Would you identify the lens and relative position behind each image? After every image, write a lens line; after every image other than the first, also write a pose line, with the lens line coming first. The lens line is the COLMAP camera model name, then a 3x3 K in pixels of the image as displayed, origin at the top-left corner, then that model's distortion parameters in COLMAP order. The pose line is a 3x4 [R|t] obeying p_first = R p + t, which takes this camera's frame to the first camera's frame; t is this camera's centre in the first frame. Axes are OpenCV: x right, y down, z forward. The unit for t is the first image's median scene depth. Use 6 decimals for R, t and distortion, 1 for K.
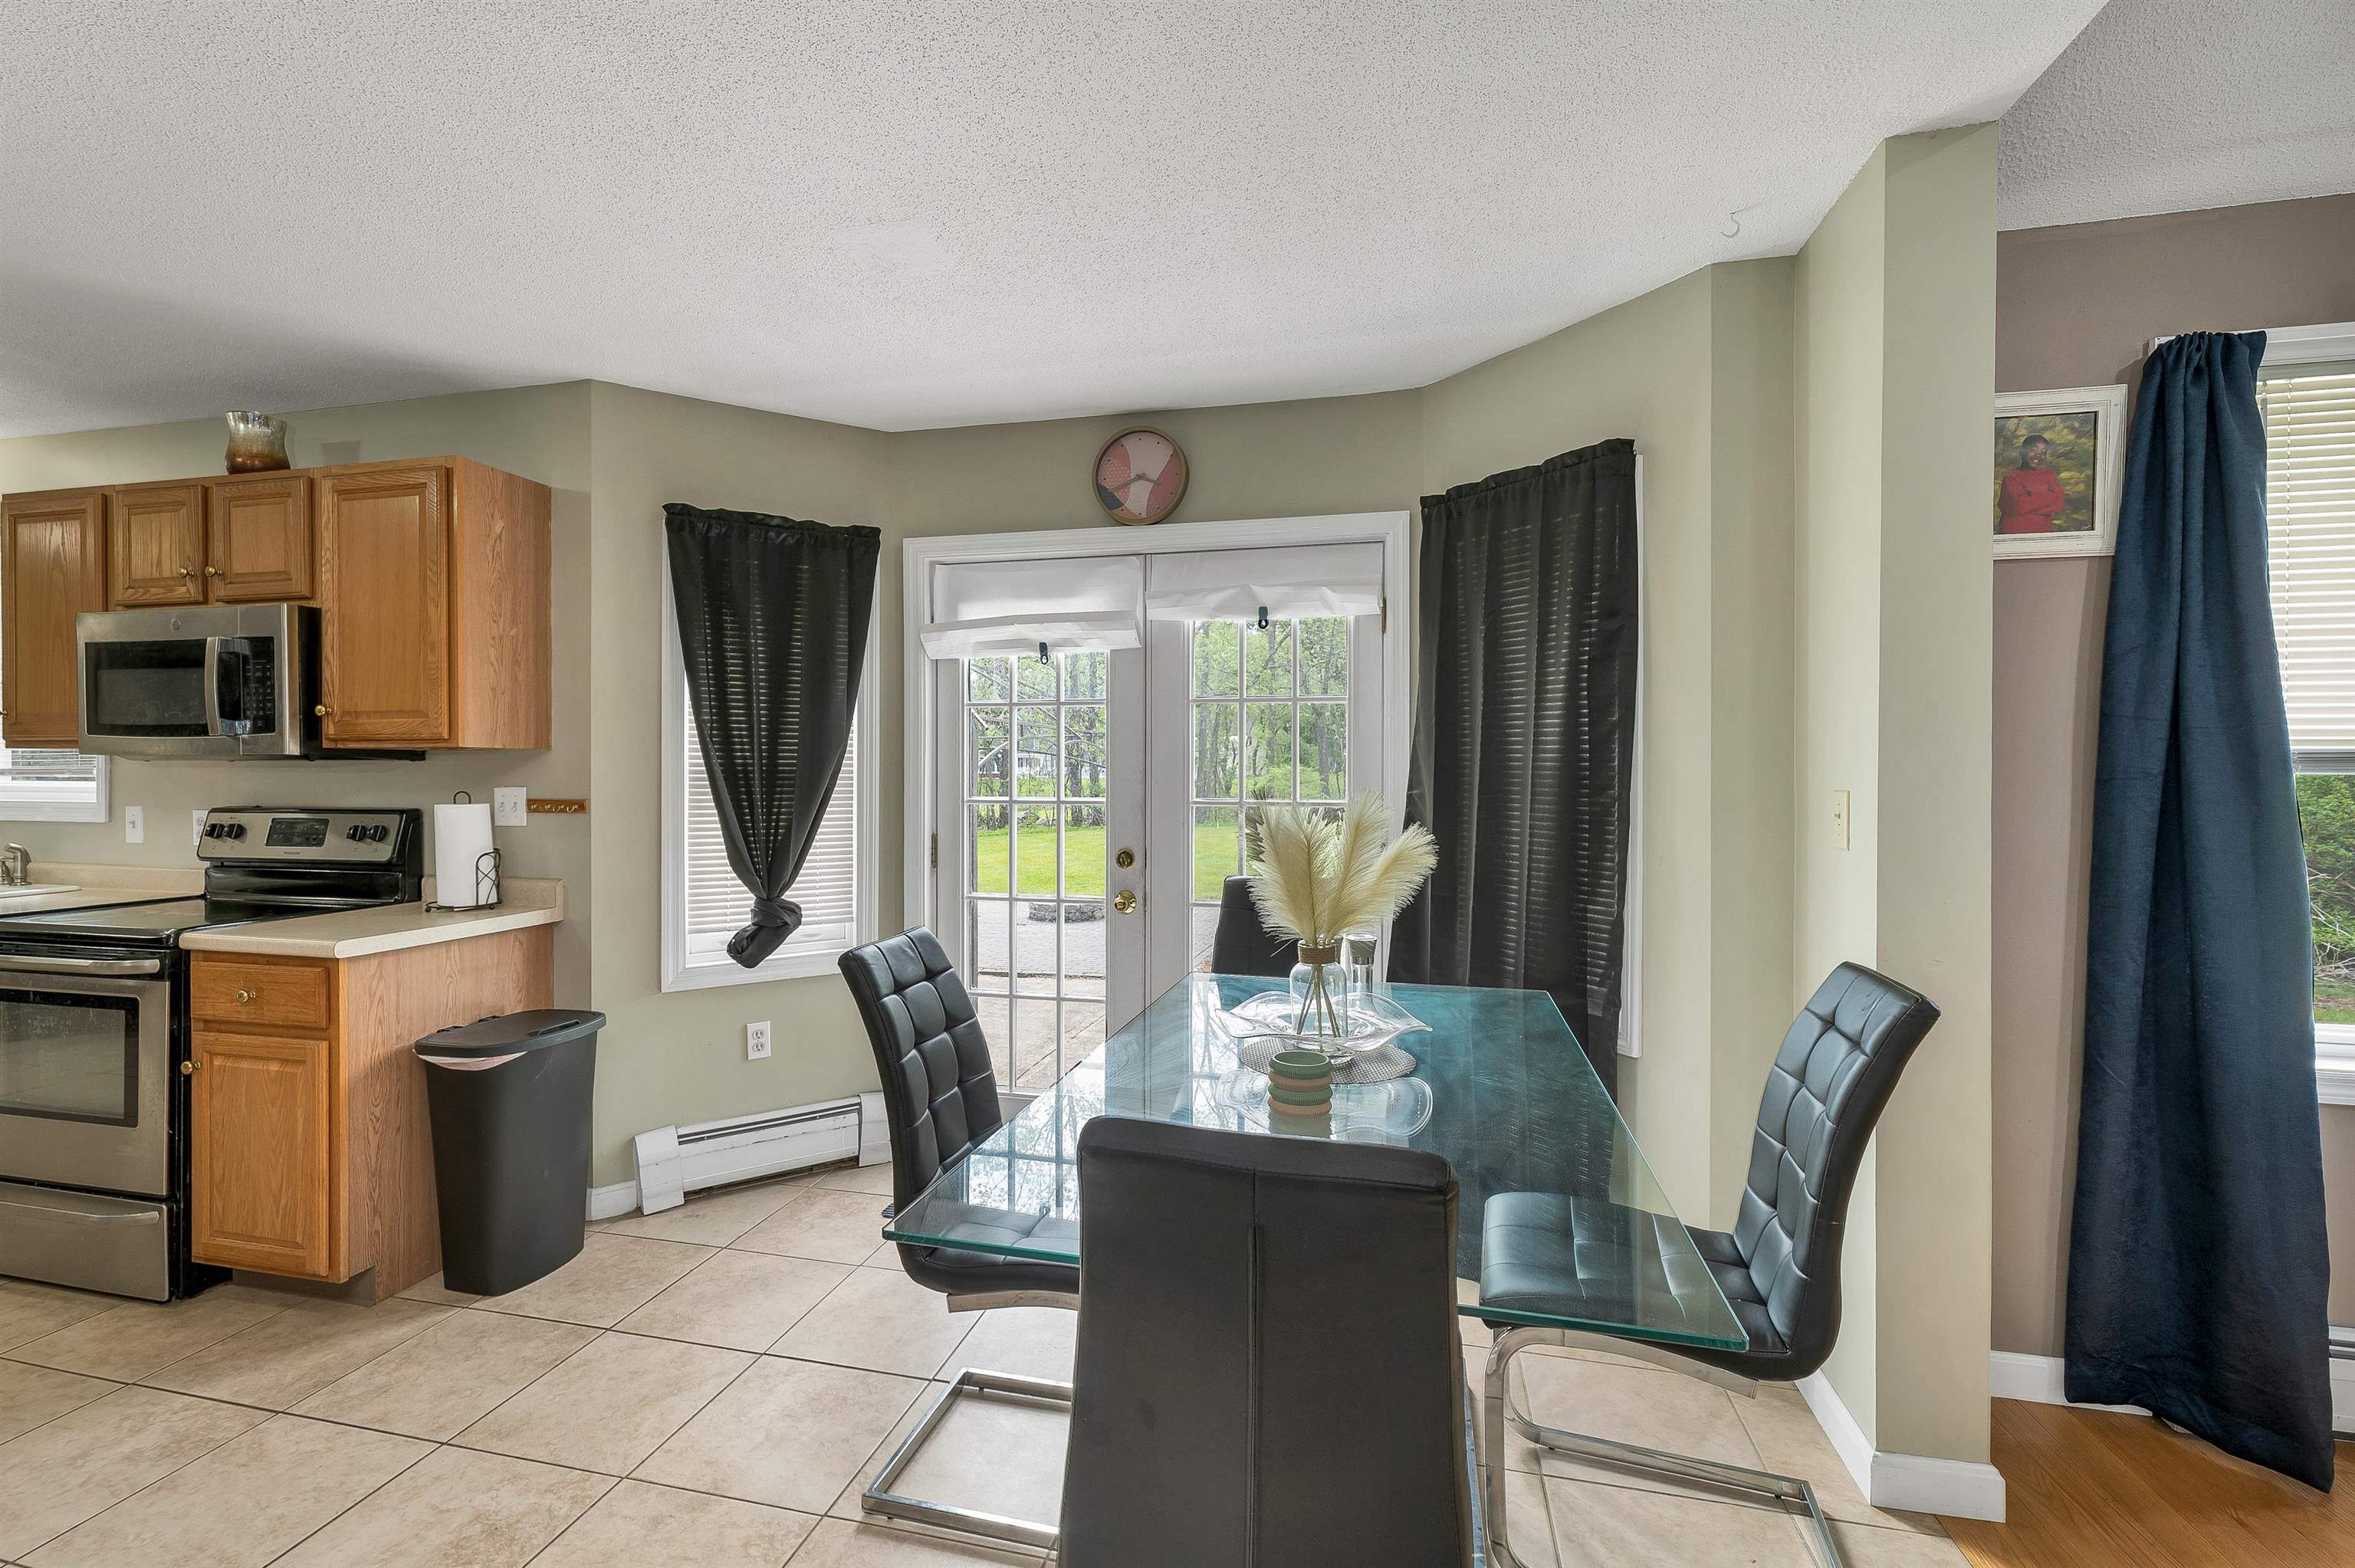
lens RADIAL K [[982.9, 0, 1170.1], [0, 982.9, 774.4], [0, 0, 1]] dist [0.002794, -0.000785]
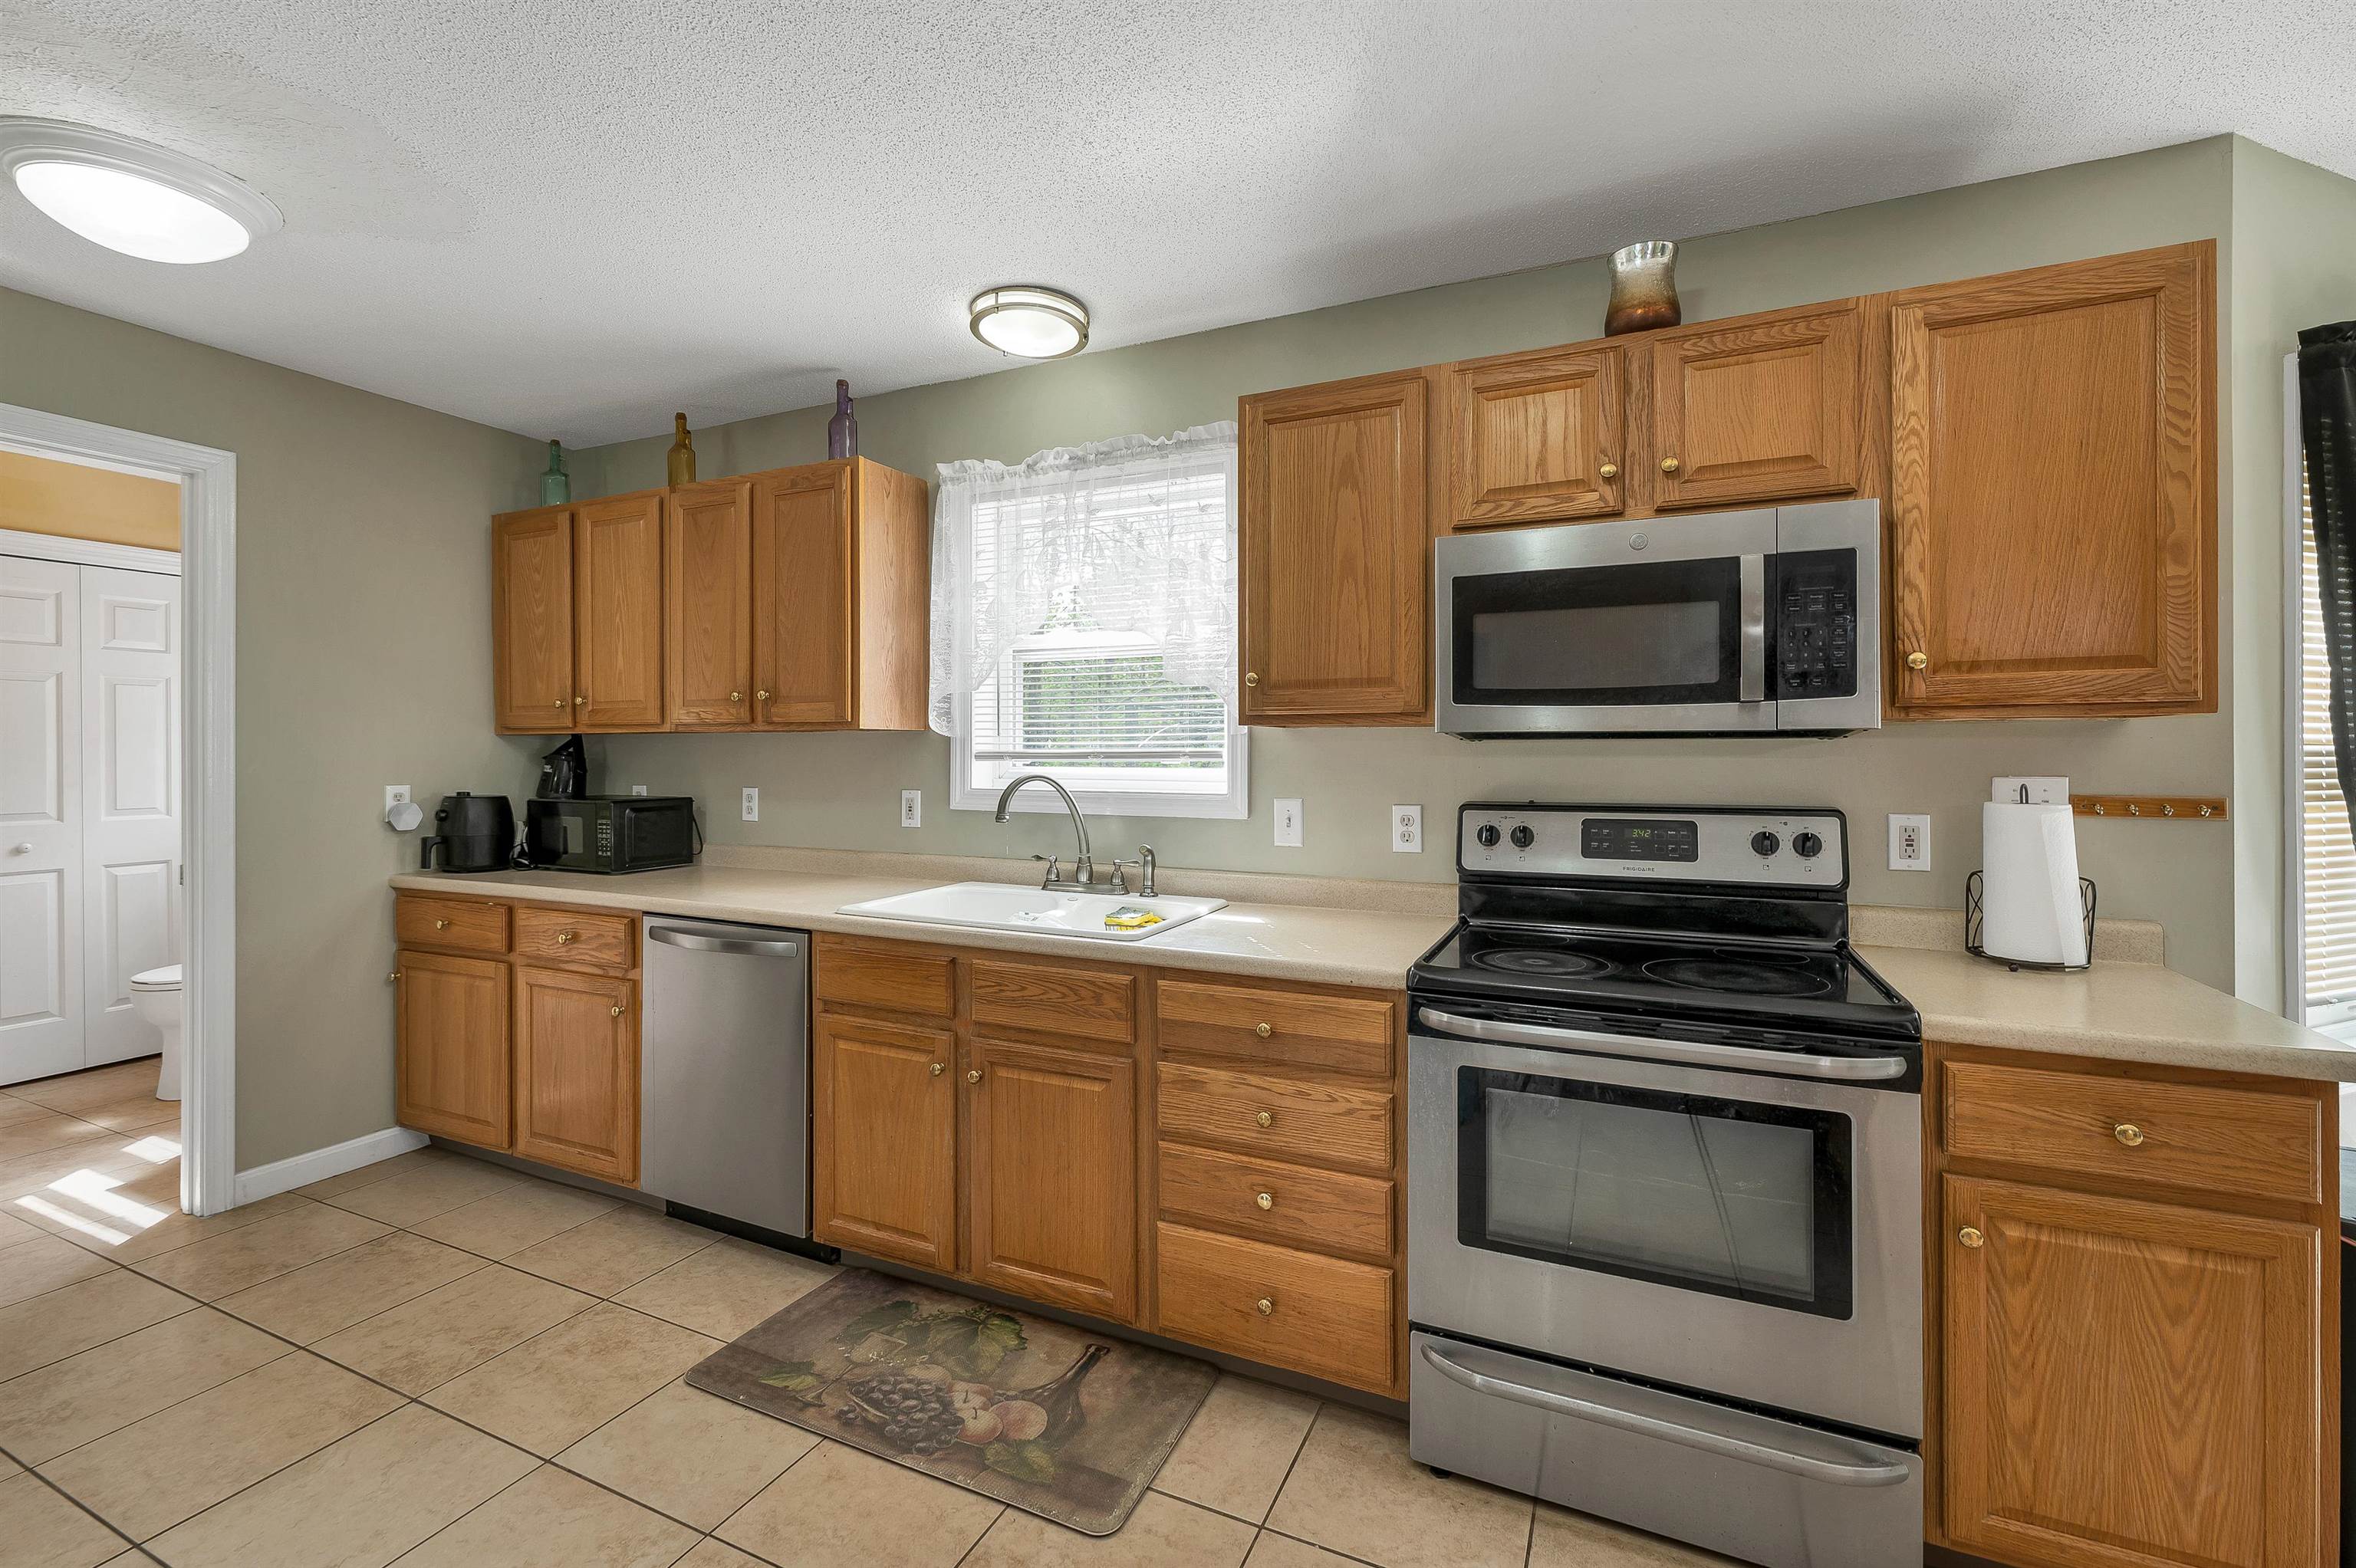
lens RADIAL K [[983.4, 0, 1221.1], [0, 983.4, 752.7], [0, 0, 1]] dist [0.002794, -0.000785]
pose [[0.981051, -0.001987, -0.193738, -1.105473], [0.001766, 0.999998, -0.001312, -0.004160], [0.193740, 0.000945, 0.981052, 0.254469]]
